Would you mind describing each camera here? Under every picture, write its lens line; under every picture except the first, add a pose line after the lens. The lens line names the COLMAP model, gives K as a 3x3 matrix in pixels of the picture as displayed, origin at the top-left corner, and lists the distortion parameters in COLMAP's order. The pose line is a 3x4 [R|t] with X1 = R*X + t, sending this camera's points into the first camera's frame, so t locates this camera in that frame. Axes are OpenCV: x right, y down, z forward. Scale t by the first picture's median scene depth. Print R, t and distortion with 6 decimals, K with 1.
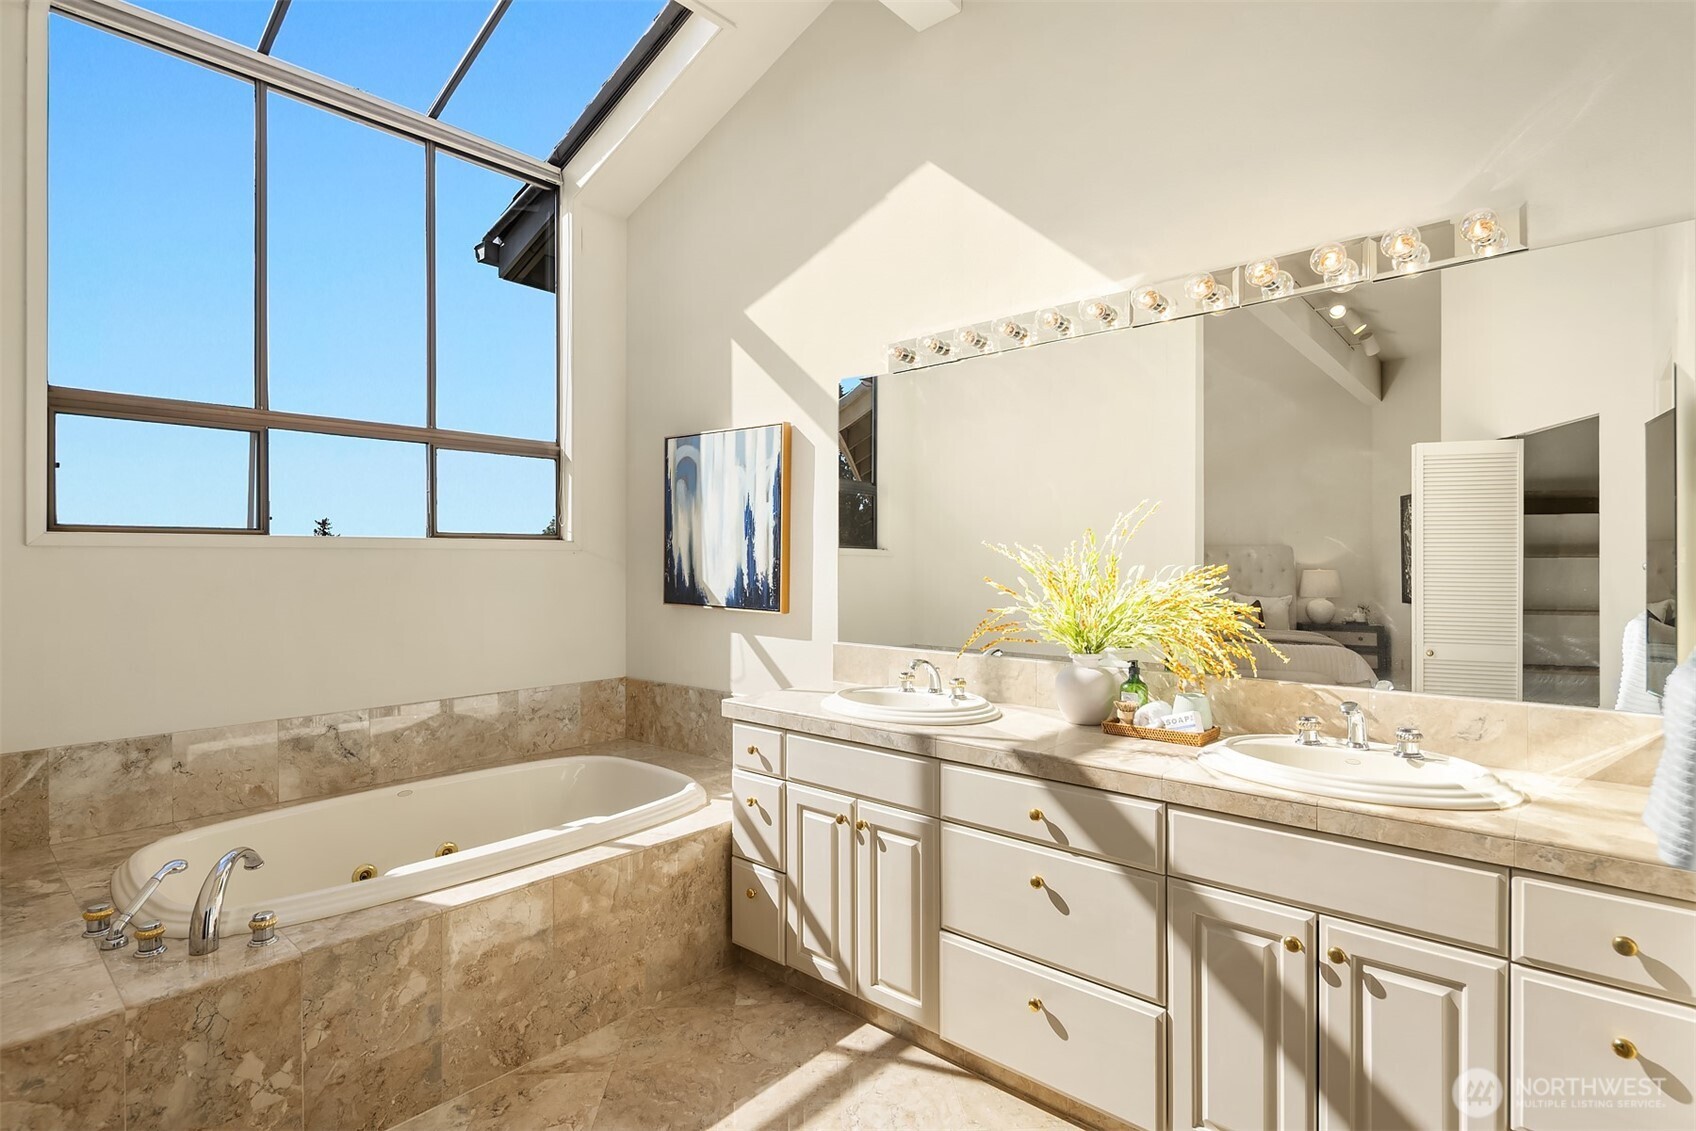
lens RADIAL K [[835.8, 0, 825.5], [0, 835.8, 567.8], [0, 0, 1]] dist [-0.001583, -0.004114]
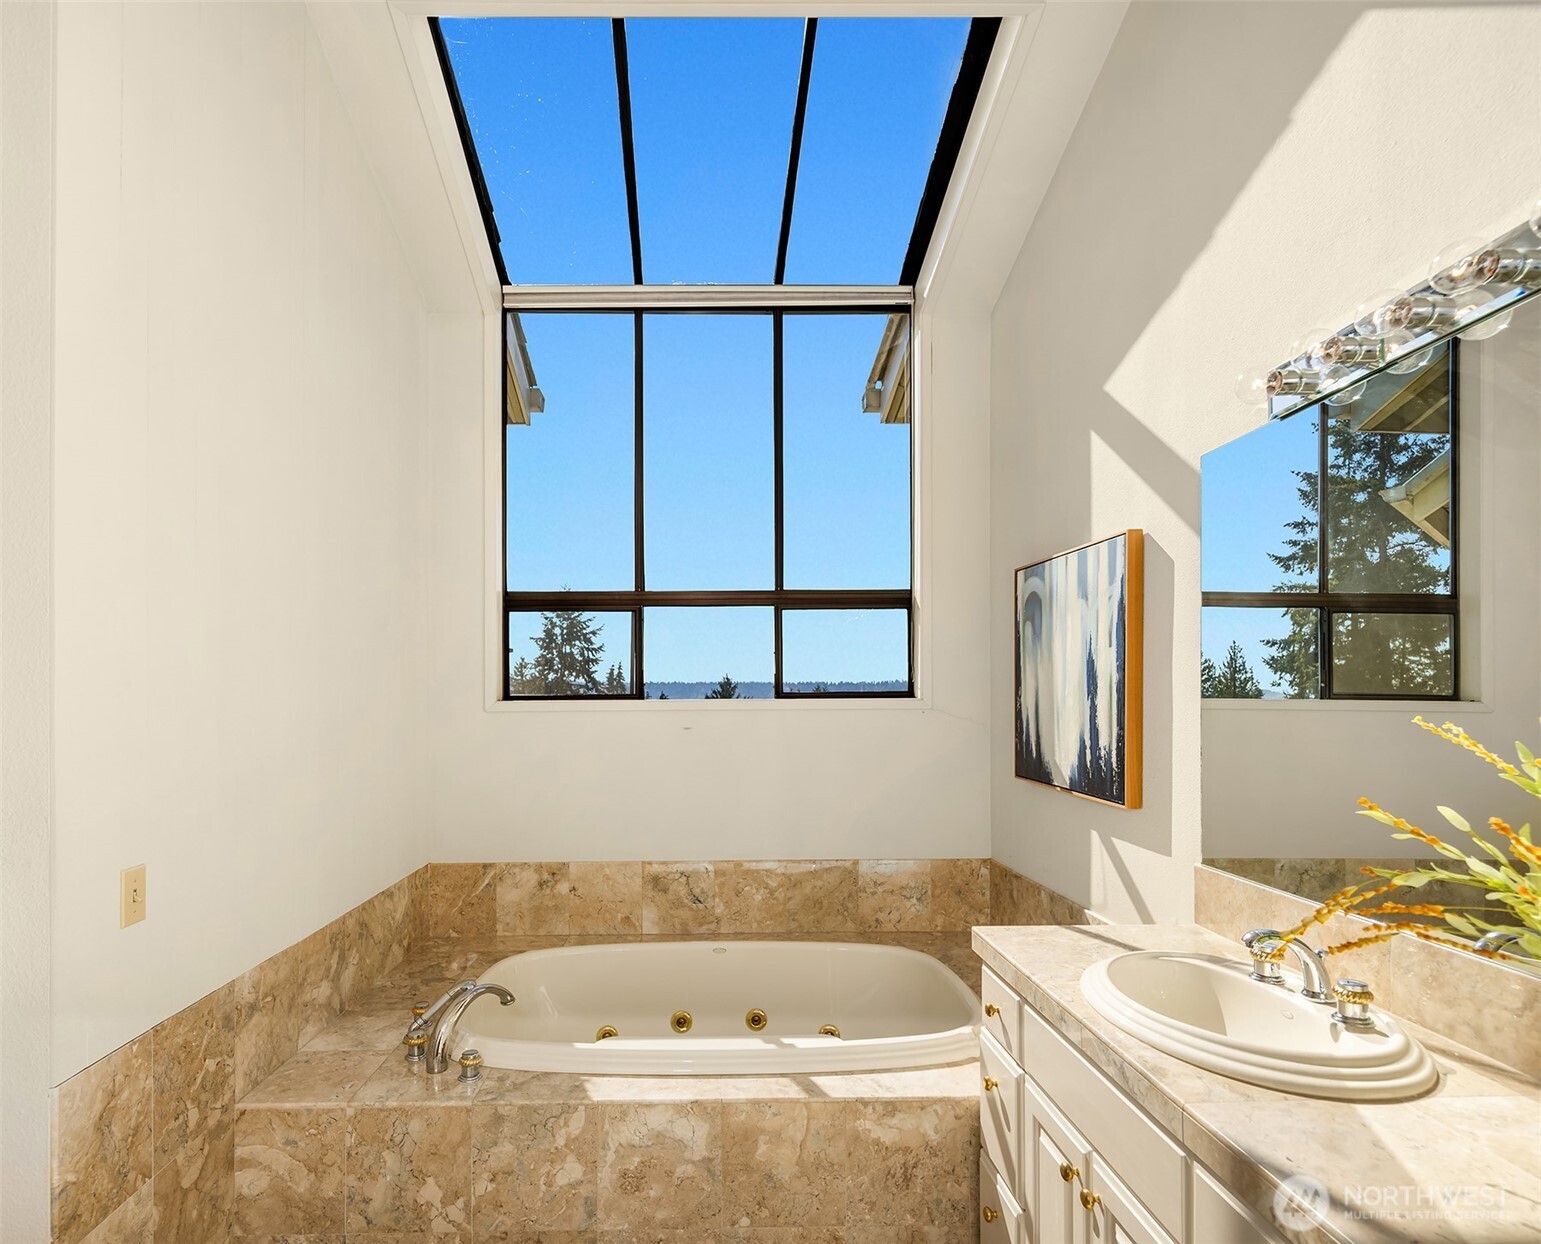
lens RADIAL K [[801.4, 0, 713.7], [0, 801.4, 700.6], [0, 0, 1]] dist [-0.000493, 0.001634]
pose [[0.681218, -0.003001, -0.732075, 0.228414], [-0.000249, 0.999991, -0.004331, -0.035327], [0.732081, 0.003132, 0.681211, 0.344873]]
